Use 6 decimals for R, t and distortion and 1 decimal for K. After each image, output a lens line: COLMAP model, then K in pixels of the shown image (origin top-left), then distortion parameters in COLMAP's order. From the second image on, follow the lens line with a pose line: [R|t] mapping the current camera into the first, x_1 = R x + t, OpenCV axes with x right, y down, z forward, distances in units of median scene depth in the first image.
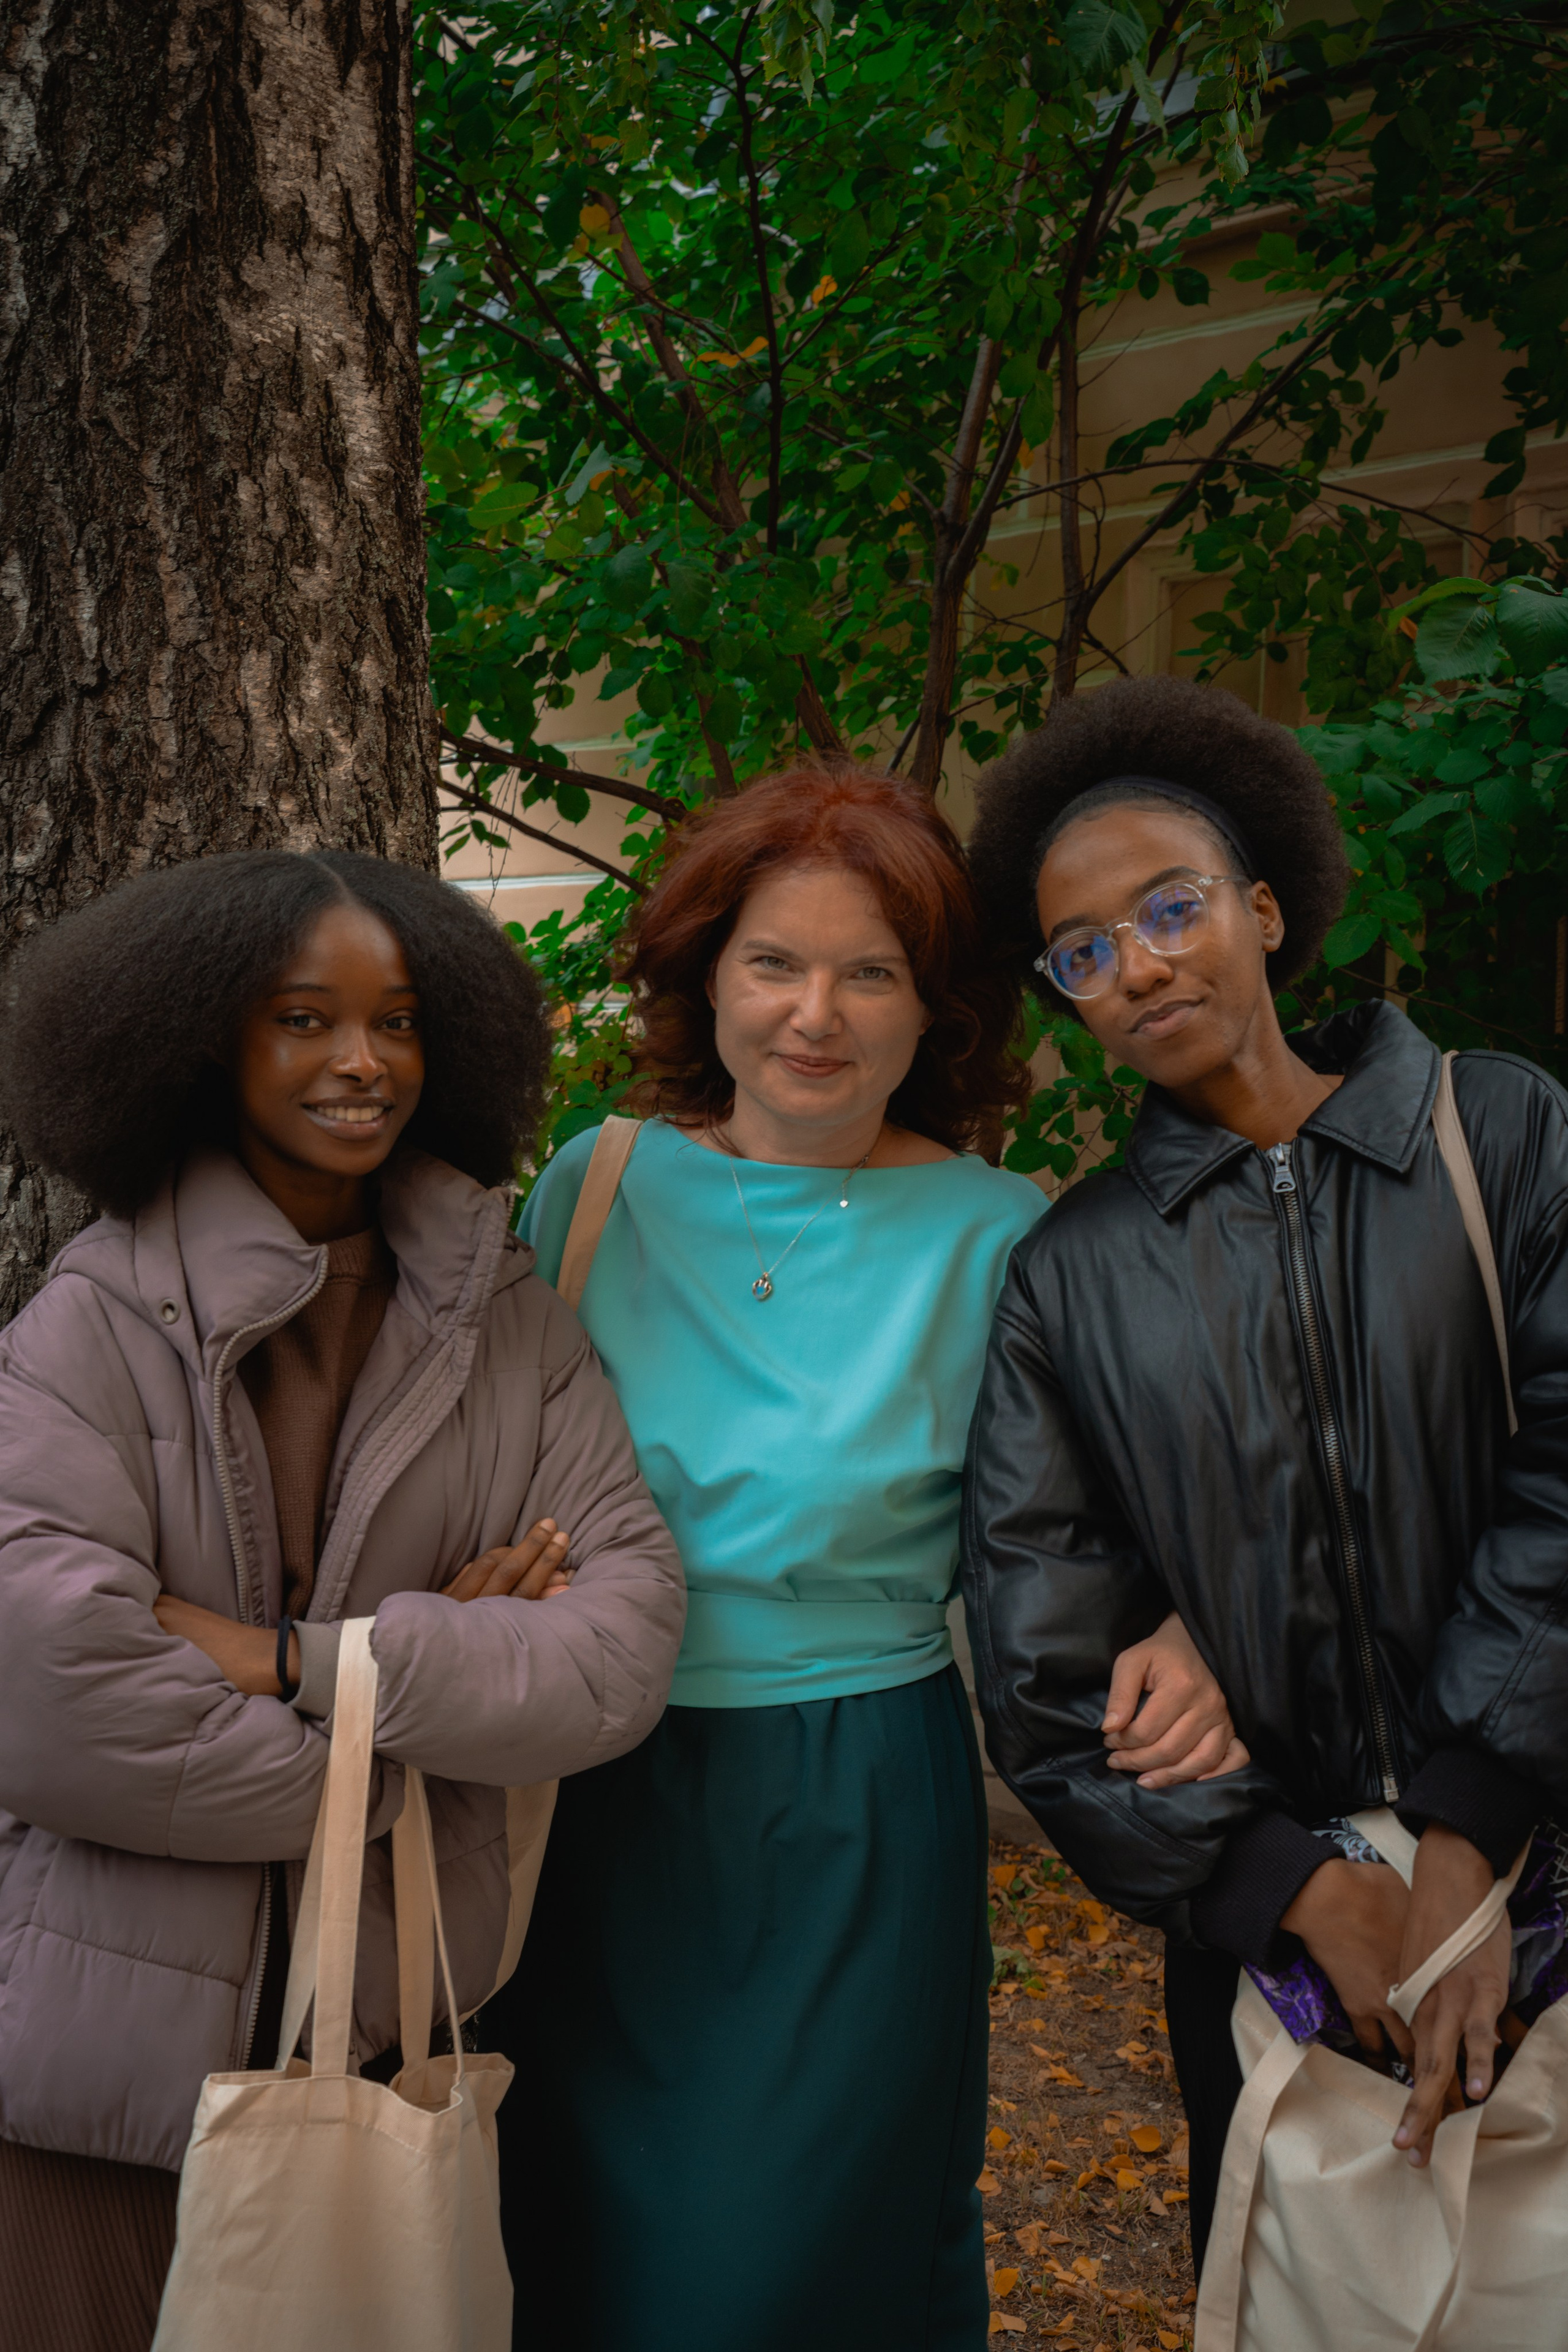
lens RADIAL K [[3091.6, 0, 784.0], [0, 3091.6, 1176.0], [0, 0, 1]] dist [-0.146020, 0.067782]
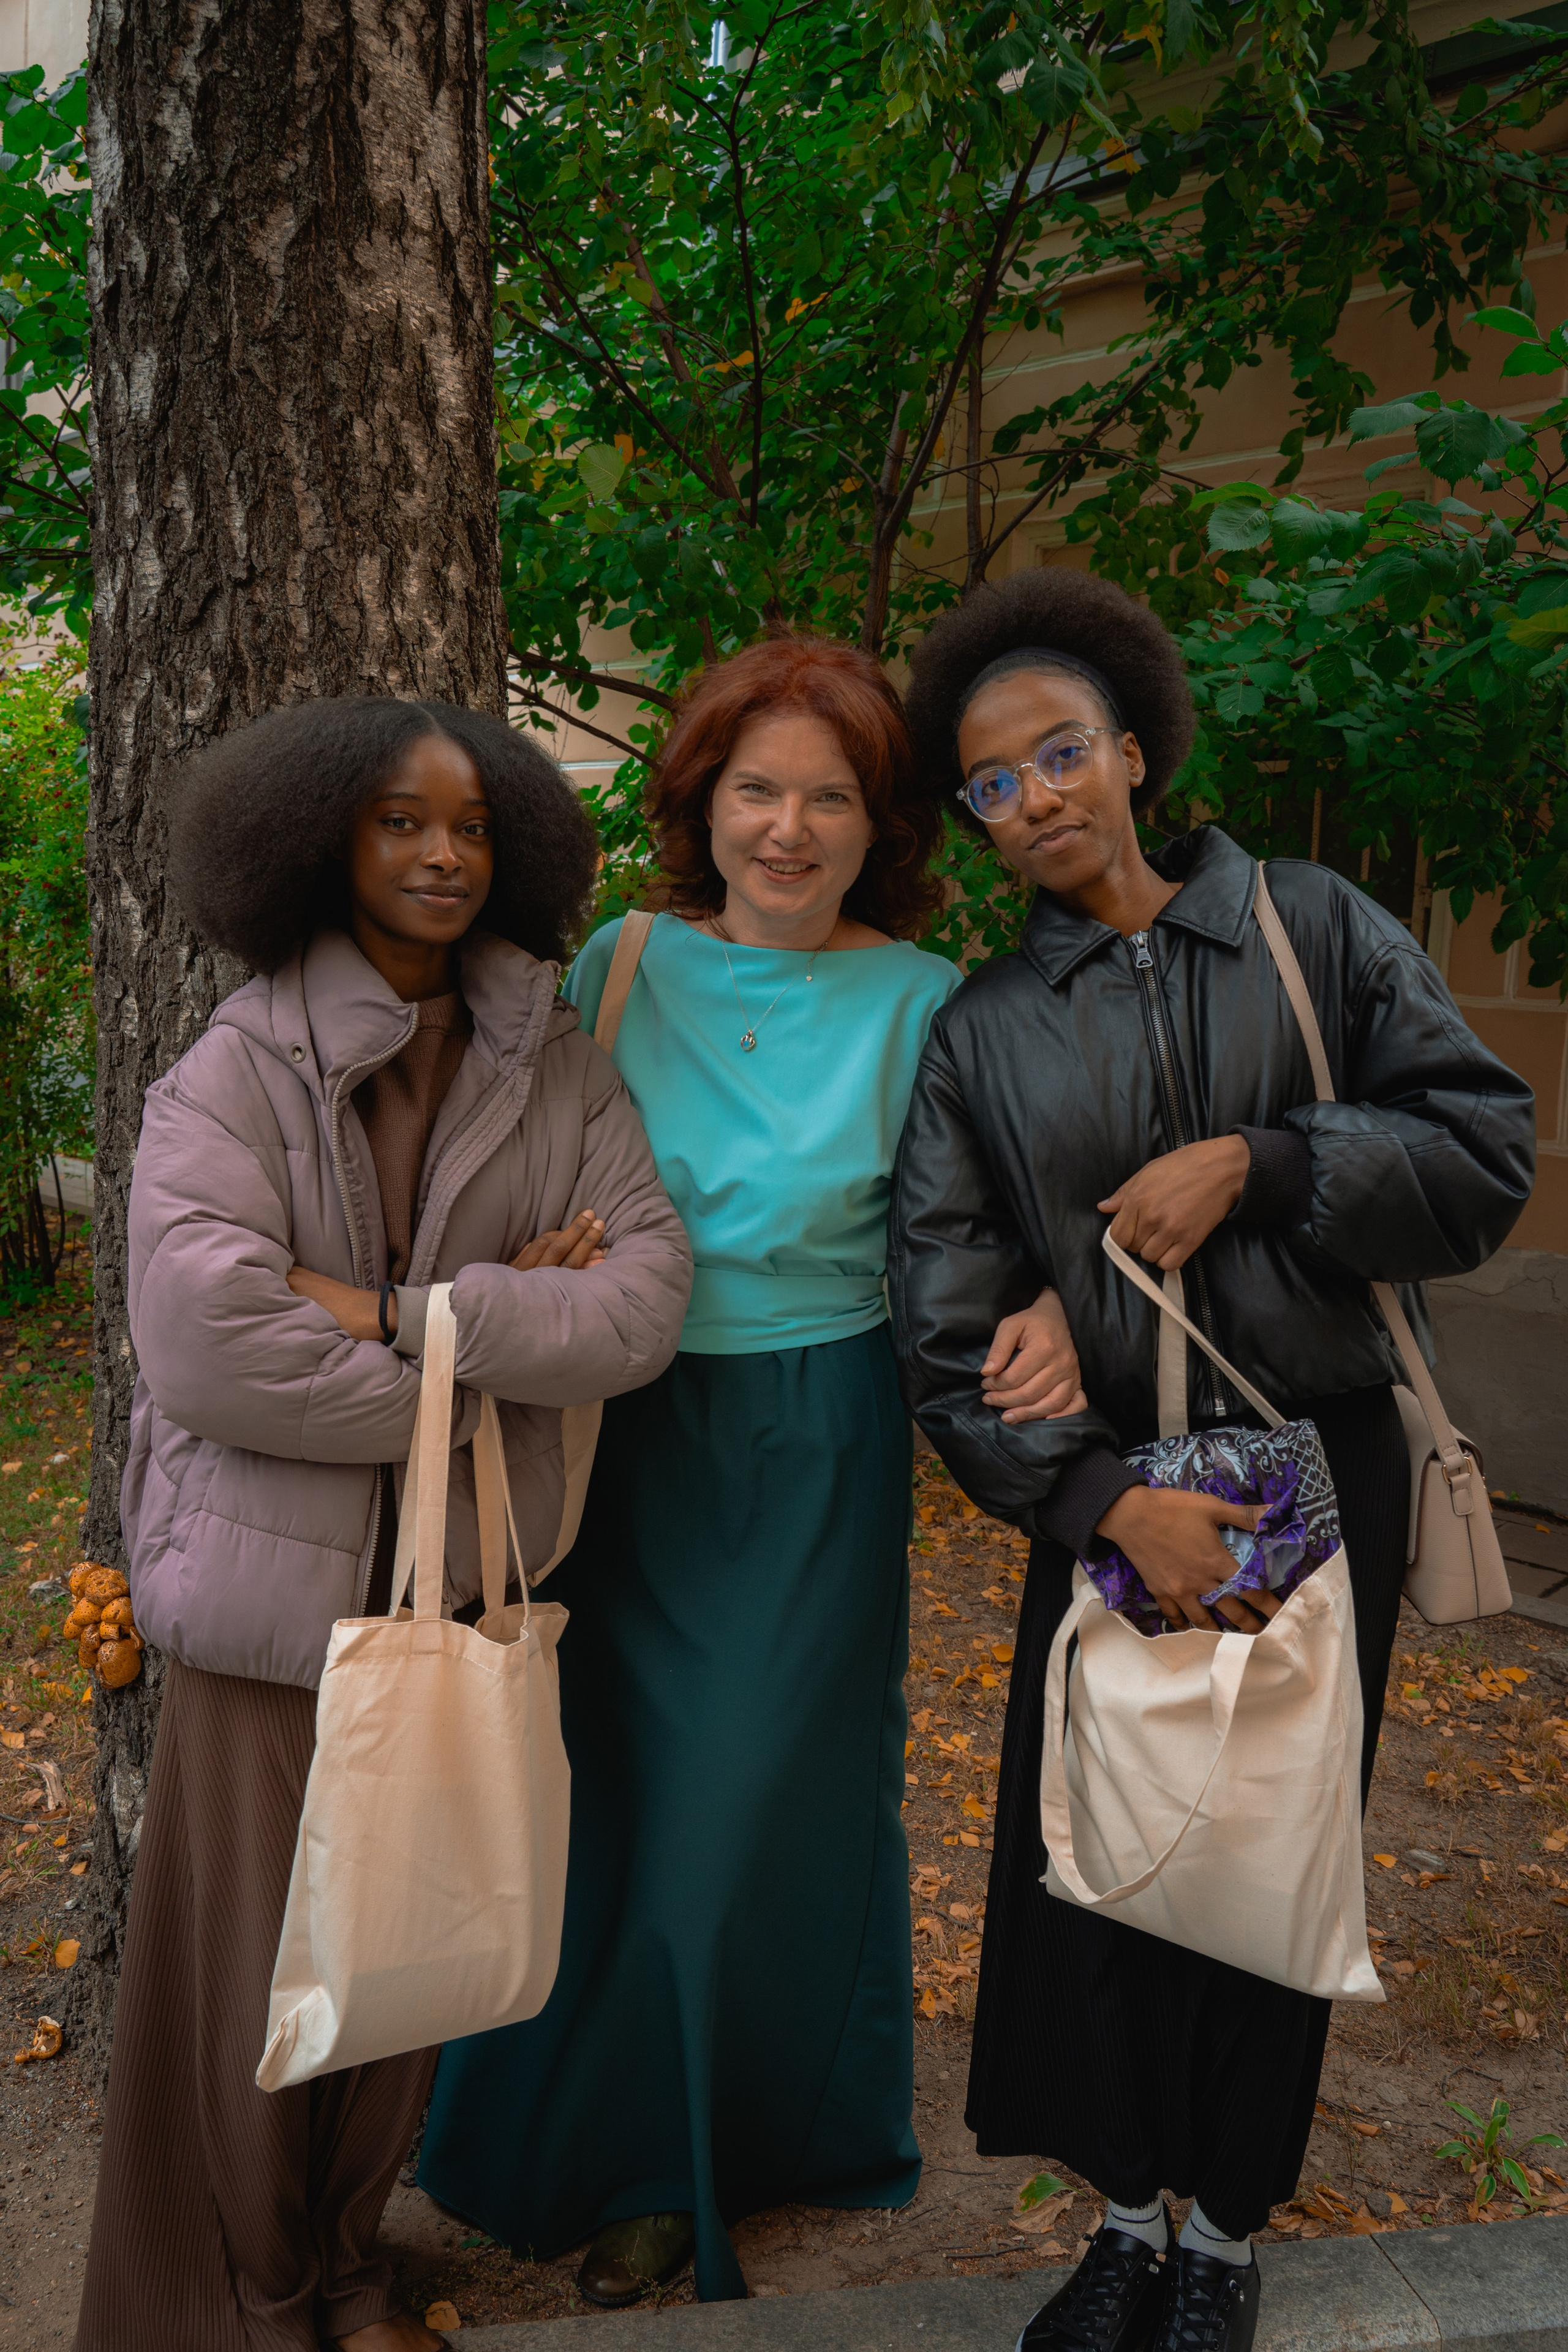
lens RADIAL K [[2058.3, 0, 784.0], [0, 2058.3, 1176.0], [0, 0, 1]] dist [-0.142013, 0.069680]
pose [[0.999826, 0.005497, 0.017836, -0.007874], [-0.006949, 0.996578, 0.082370, 0.022557], [-0.017322, -0.082480, 0.996442, 0.112045]]
